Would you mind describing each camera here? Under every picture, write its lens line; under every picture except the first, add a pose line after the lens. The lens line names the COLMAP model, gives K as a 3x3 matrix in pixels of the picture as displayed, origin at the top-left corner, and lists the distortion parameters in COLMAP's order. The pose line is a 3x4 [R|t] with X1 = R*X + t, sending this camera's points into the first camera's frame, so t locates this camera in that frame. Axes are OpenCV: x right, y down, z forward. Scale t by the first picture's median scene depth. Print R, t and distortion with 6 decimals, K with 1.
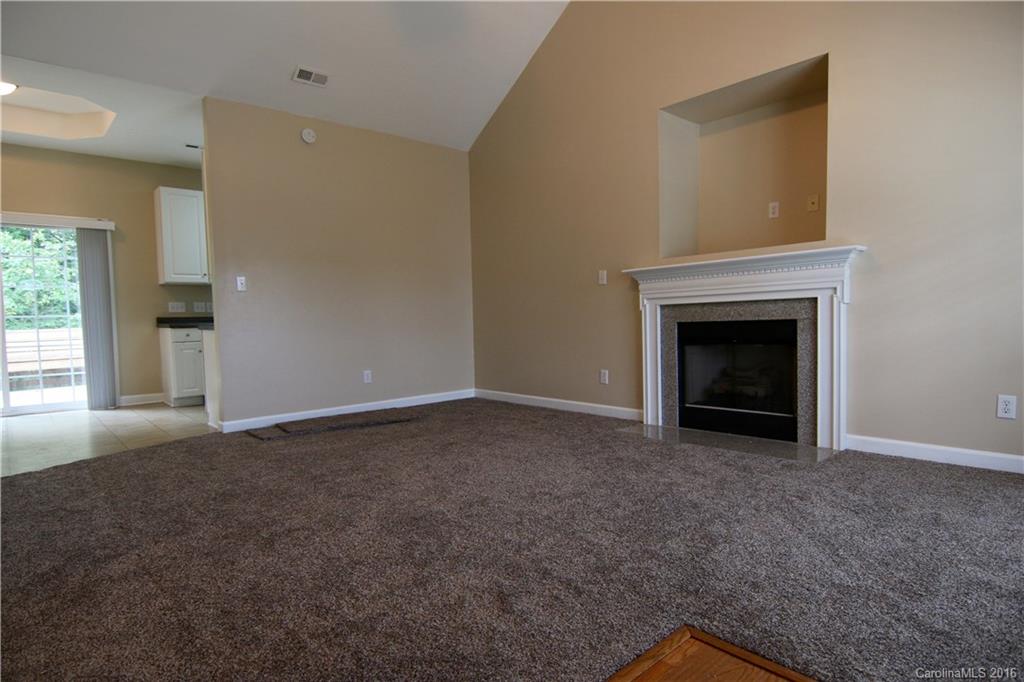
lens RADIAL K [[572.7, 0, 509.1], [0, 572.7, 342.5], [0, 0, 1]] dist [-0.006317, -0.007187]
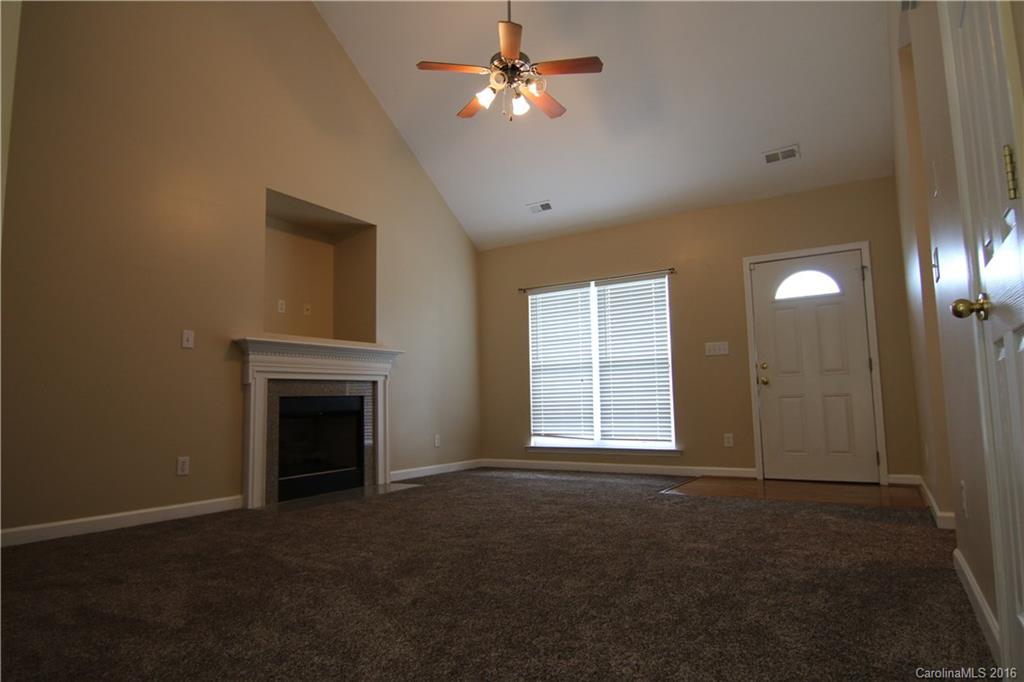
lens RADIAL K [[617.3, 0, 509.5], [0, 617.3, 343.1], [0, 0, 1]] dist [-0.002487, 0.000212]
pose [[-0.297002, 0.131357, 0.945799, -0.914030], [0.073338, 0.990705, -0.114564, 0.027154], [-0.952056, 0.035337, -0.303875, 0.973831]]
